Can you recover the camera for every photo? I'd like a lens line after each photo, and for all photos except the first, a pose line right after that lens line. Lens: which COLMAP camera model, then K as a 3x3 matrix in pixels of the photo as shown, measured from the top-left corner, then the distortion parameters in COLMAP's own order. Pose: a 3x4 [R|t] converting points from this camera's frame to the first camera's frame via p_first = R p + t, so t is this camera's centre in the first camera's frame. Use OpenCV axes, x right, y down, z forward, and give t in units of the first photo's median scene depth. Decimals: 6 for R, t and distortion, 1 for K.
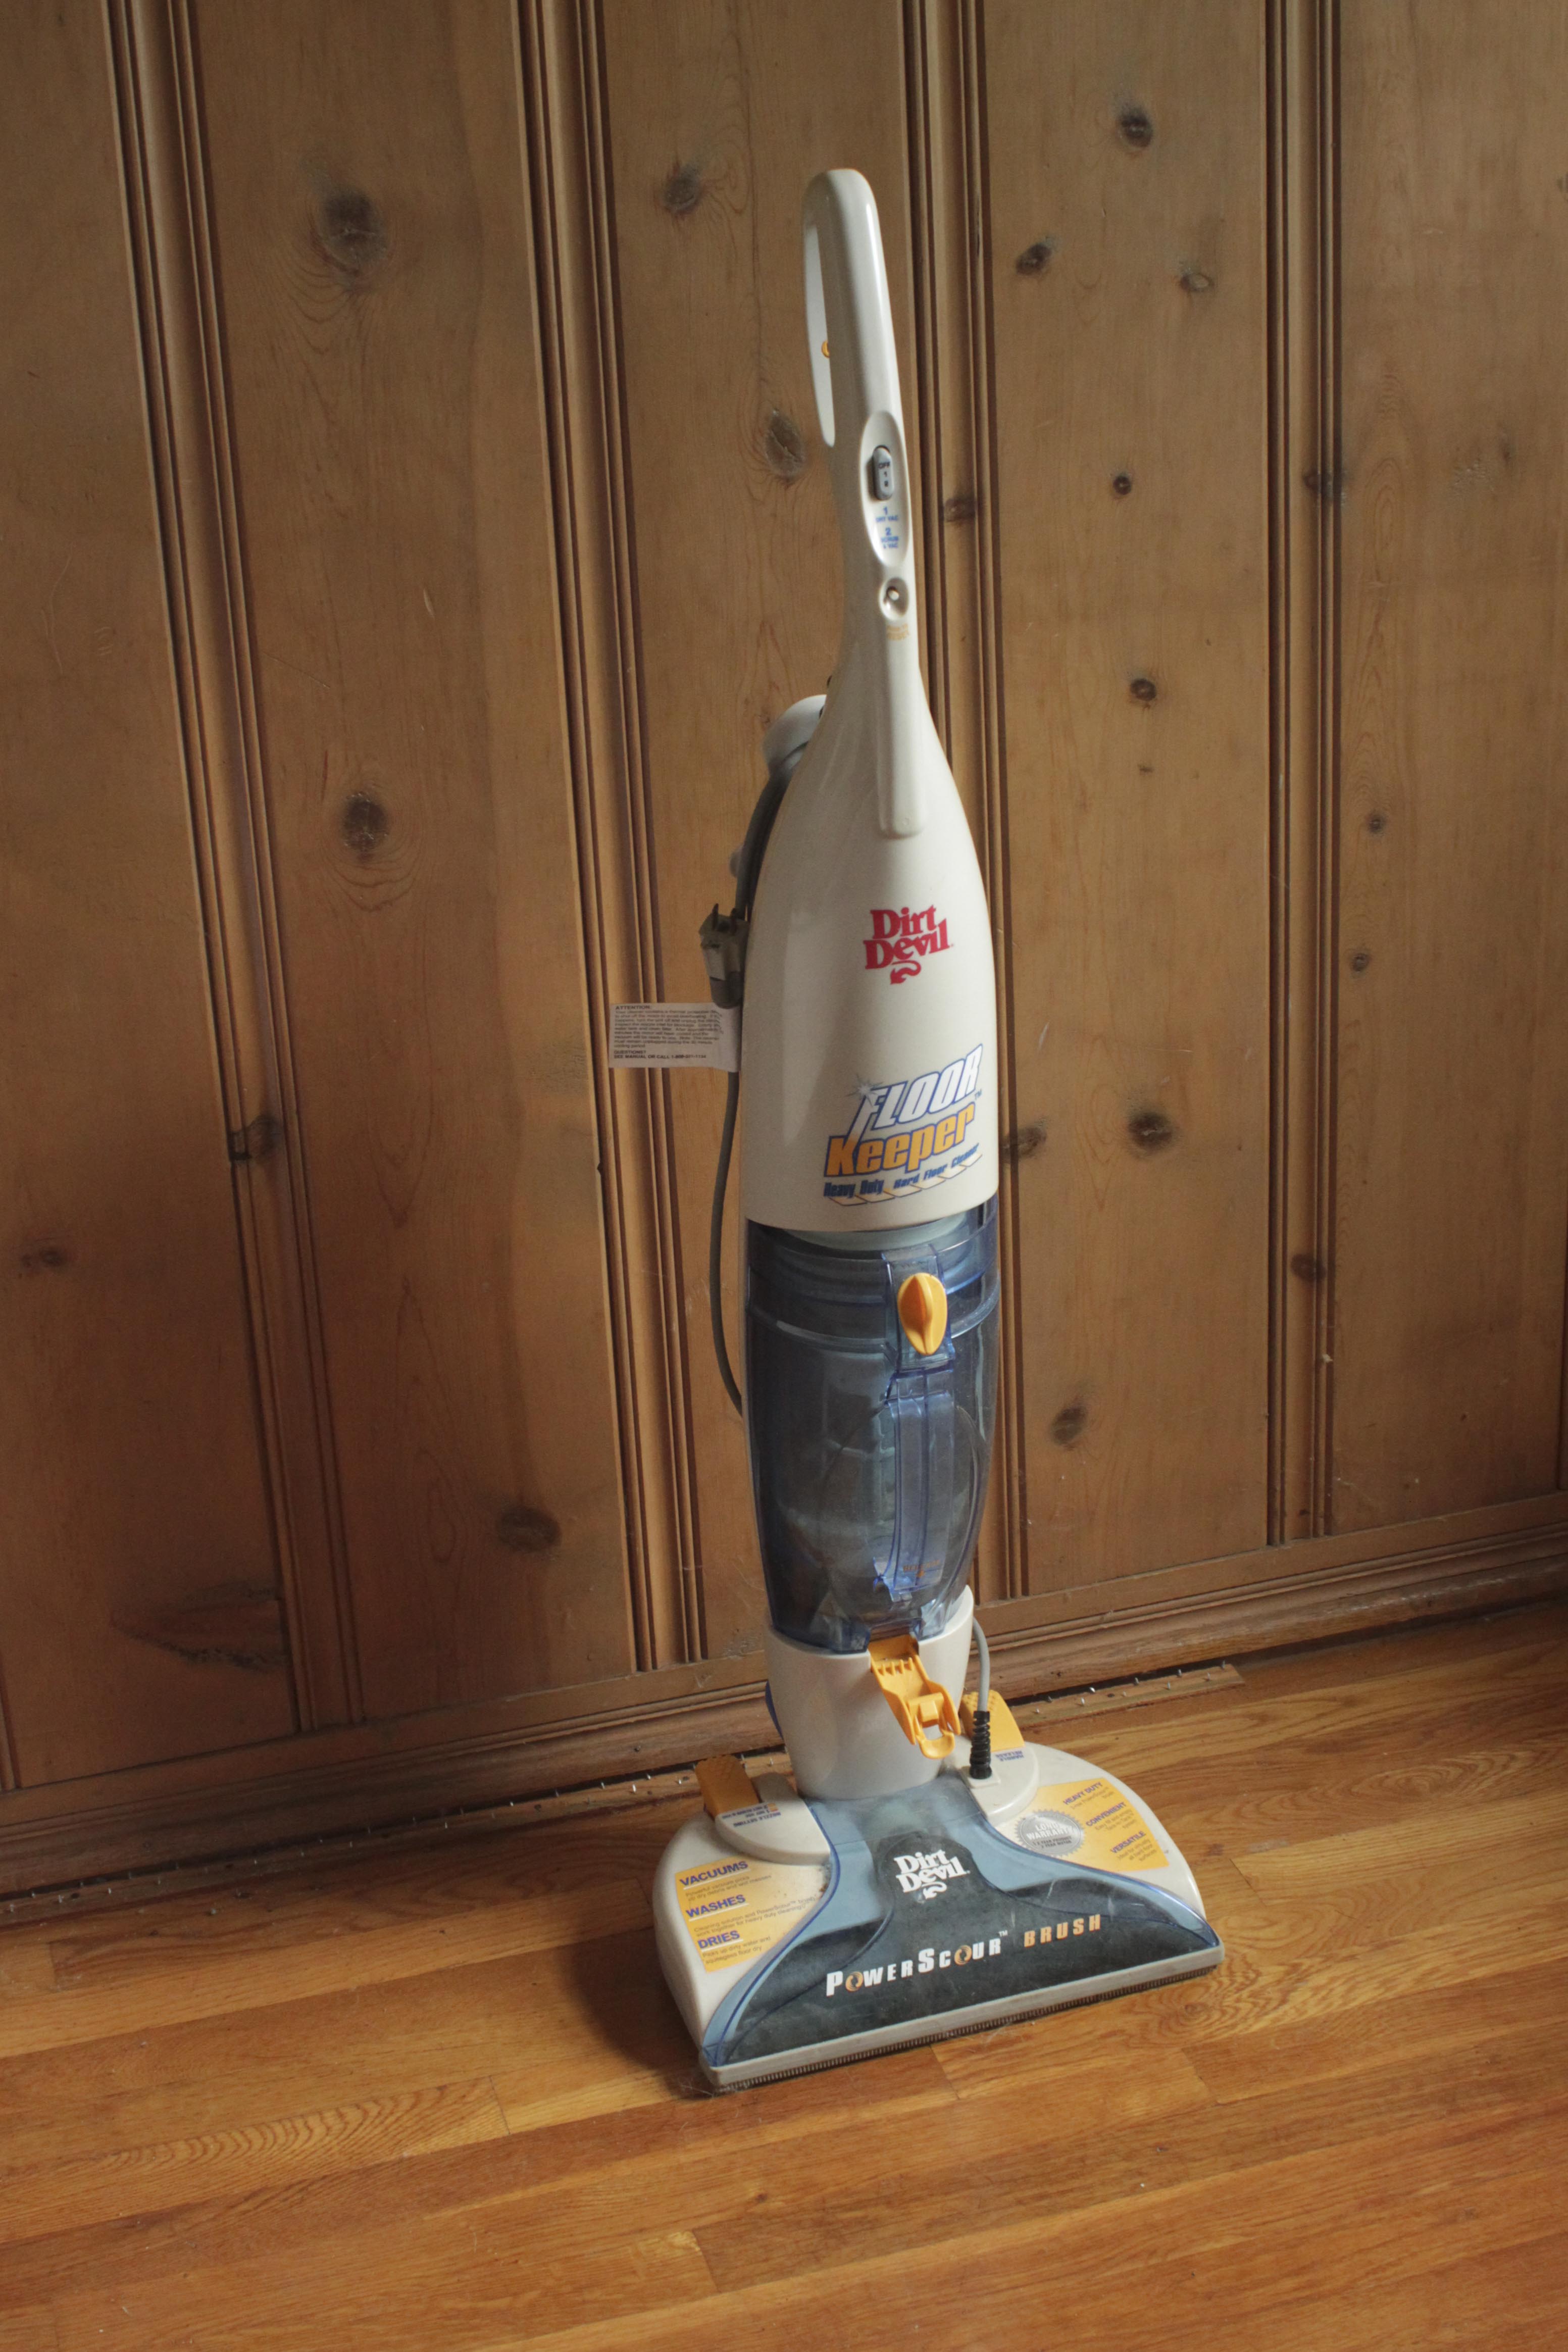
lens RADIAL K [[3416.1, 0, 784.0], [0, 3416.1, 1176.0], [0, 0, 1]] dist [-0.174915, 0.148625]
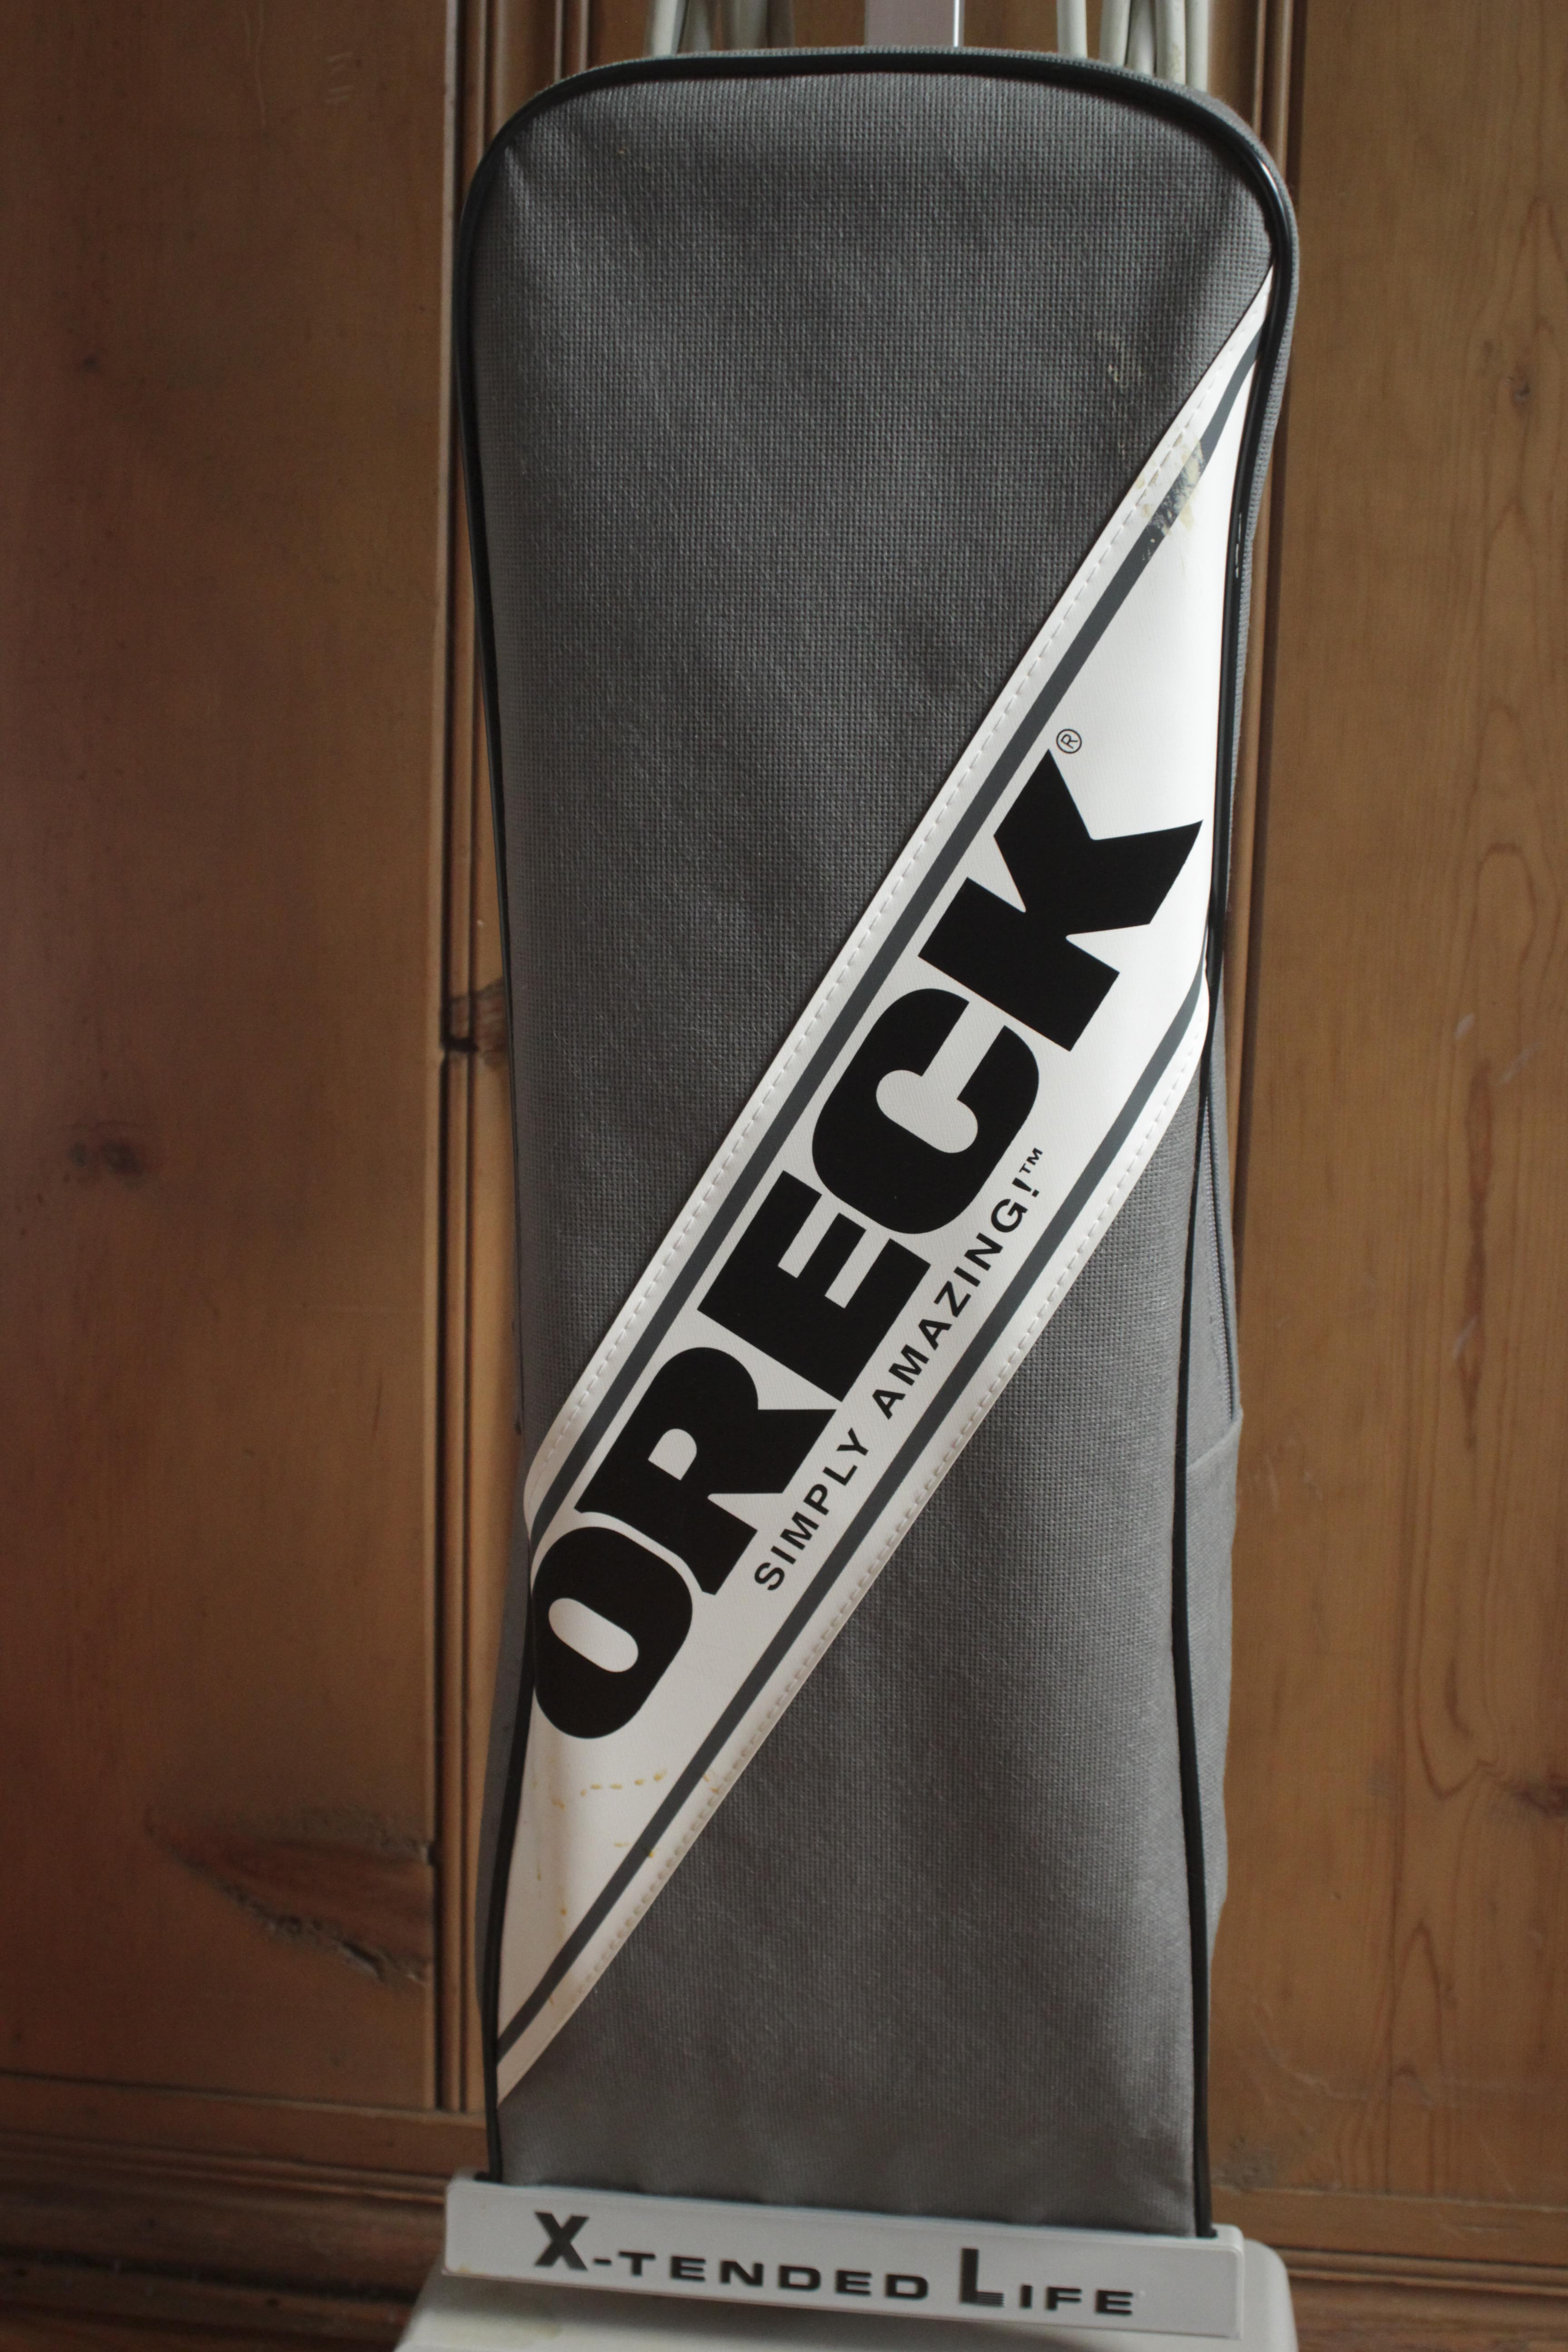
lens RADIAL K [[2991.1, 0, 784.0], [0, 2991.1, 1176.0], [0, 0, 1]] dist [-0.197003, 0.217152]
pose [[0.910175, 0.148939, -0.386521, 0.085039], [-0.217068, 0.966234, -0.138826, 0.073057], [0.352793, 0.210258, 0.911772, 0.576979]]
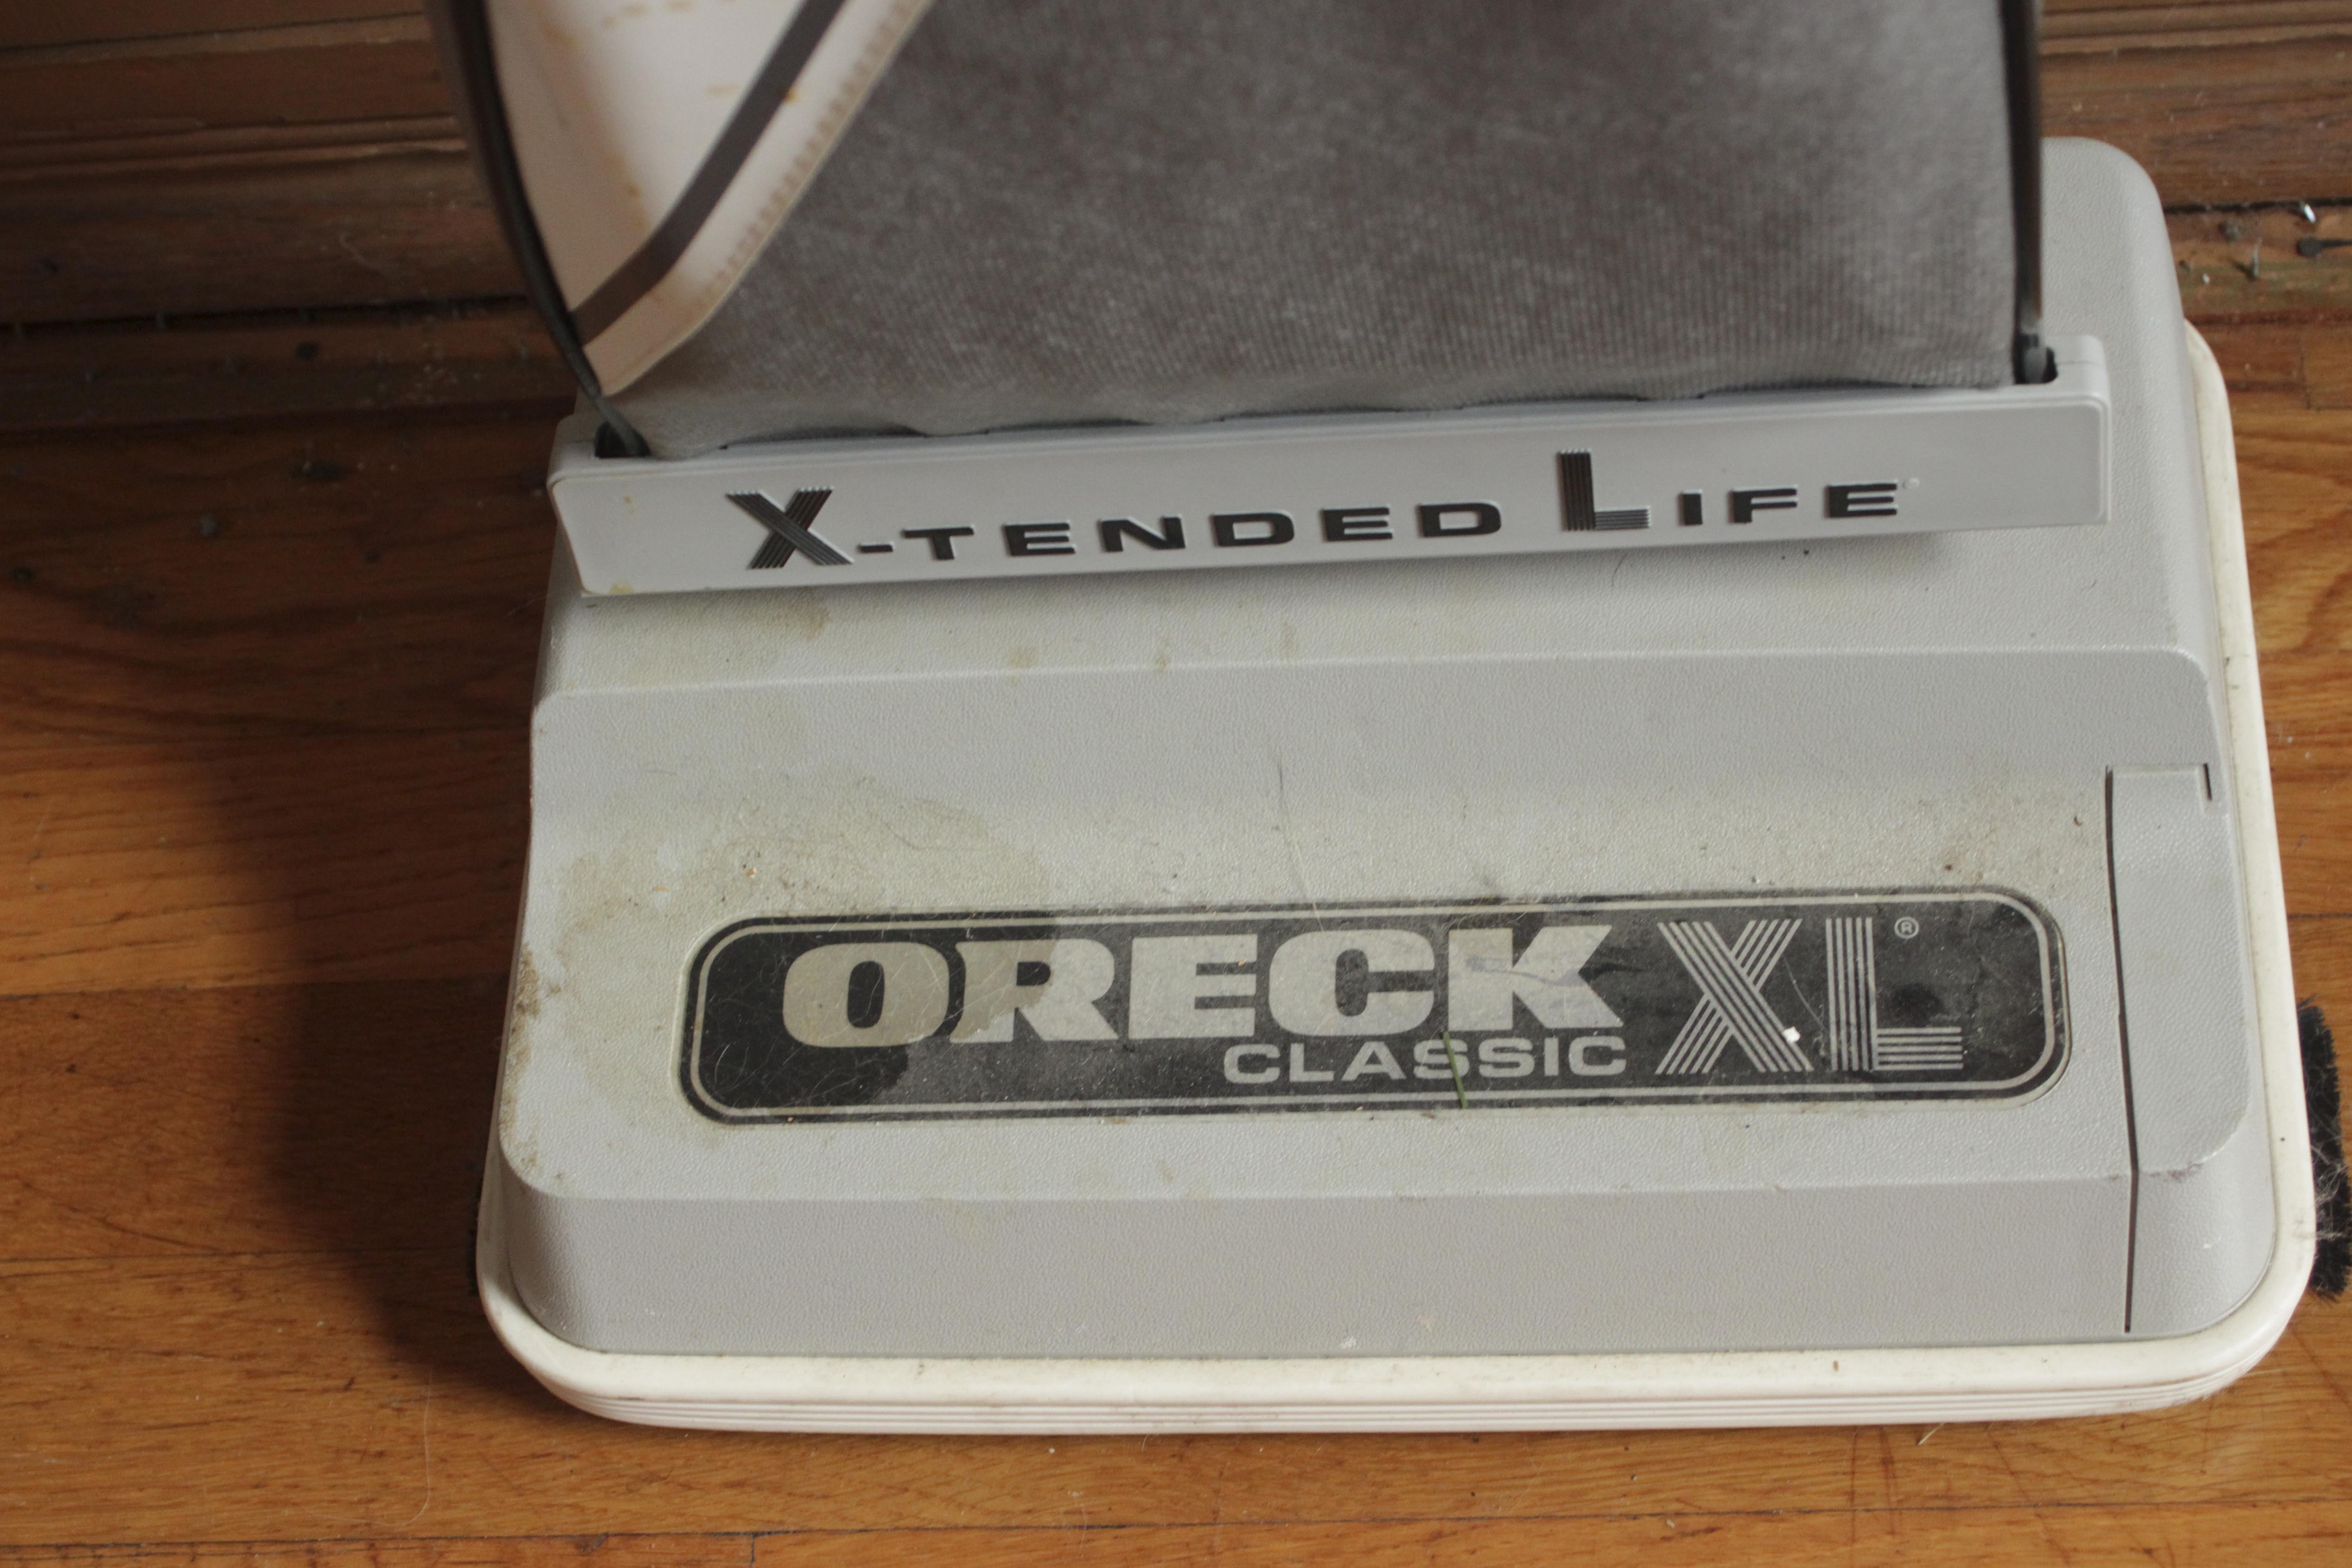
lens RADIAL K [[4335.8, 0, 1176.0], [0, 4335.8, 784.0], [0, 0, 1]] dist [-0.033237, -0.054501]
pose [[0.946618, 0.229232, -0.226642, 0.018349], [-0.049536, 0.798170, 0.600392, -0.015650], [0.318528, -0.557115, 0.766917, 0.738731]]
